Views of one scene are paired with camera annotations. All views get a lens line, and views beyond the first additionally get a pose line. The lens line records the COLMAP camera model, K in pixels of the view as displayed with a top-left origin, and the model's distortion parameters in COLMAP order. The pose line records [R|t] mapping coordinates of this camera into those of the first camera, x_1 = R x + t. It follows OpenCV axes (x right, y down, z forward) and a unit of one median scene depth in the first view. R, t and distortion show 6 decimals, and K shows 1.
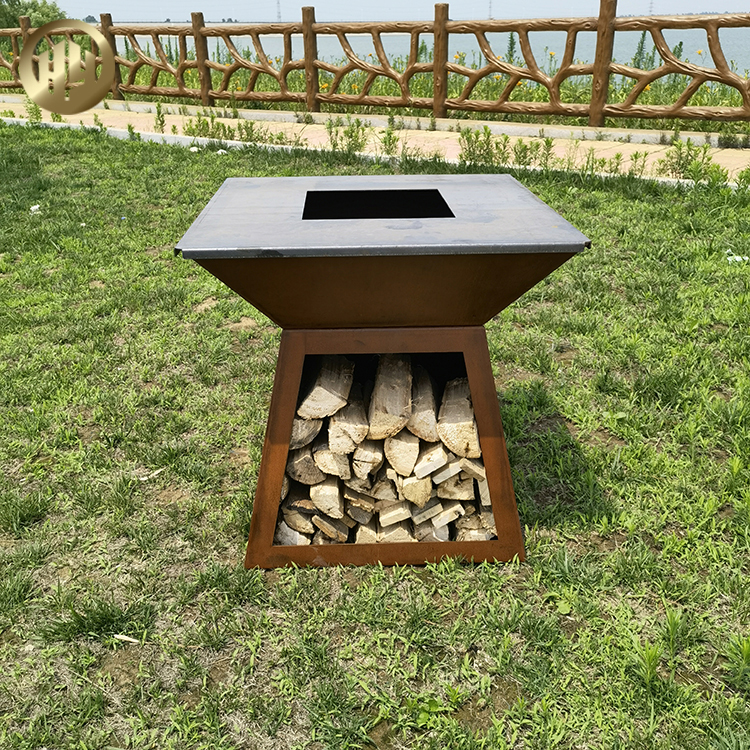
lens RADIAL K [[783.9, 0, 375.0], [0, 783.9, 375.0], [0, 0, 1]] dist [0.177220, -0.216865]
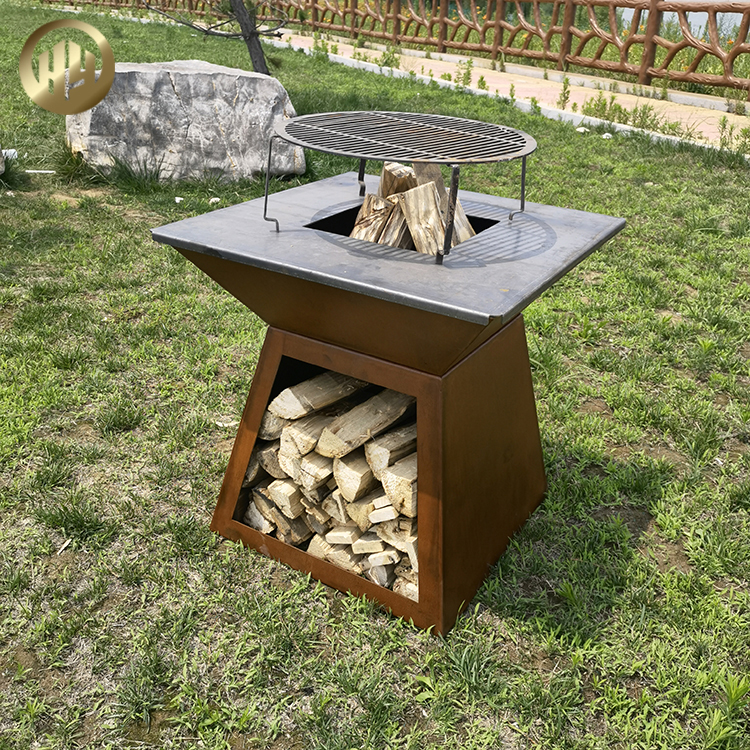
lens RADIAL K [[783.9, 0, 375.0], [0, 783.9, 375.0], [0, 0, 1]] dist [0.177220, -0.216865]
pose [[0.833403, 0.282245, -0.475160, 0.376187], [-0.264978, 0.958561, 0.104630, -0.103797], [0.485001, 0.038707, 0.873656, 0.119155]]
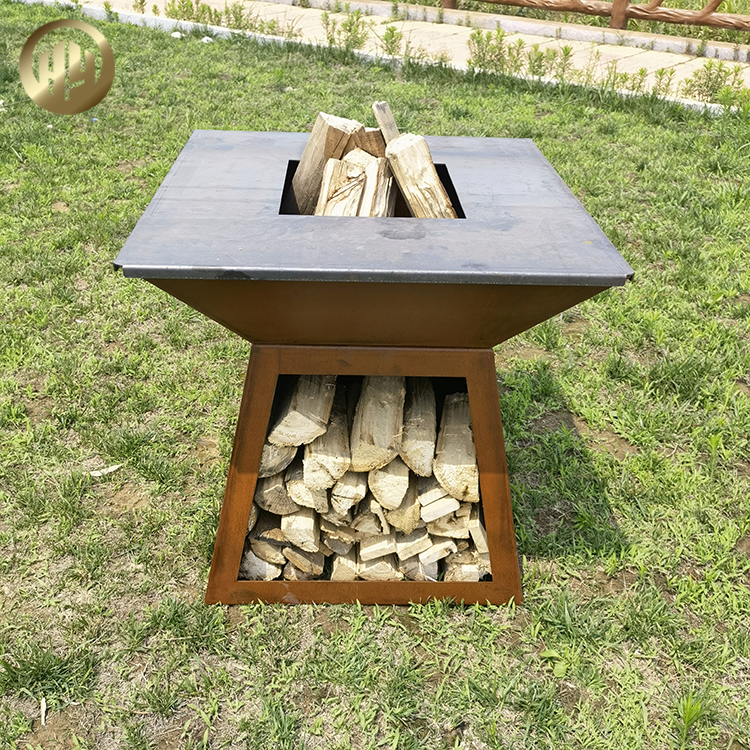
lens RADIAL K [[783.9, 0, 375.0], [0, 783.9, 375.0], [0, 0, 1]] dist [0.177220, -0.216865]
pose [[0.999103, 0.039604, 0.014985, 0.001065], [-0.041254, 0.990182, 0.133559, -0.104837], [-0.009549, -0.134058, 0.990928, 0.121053]]
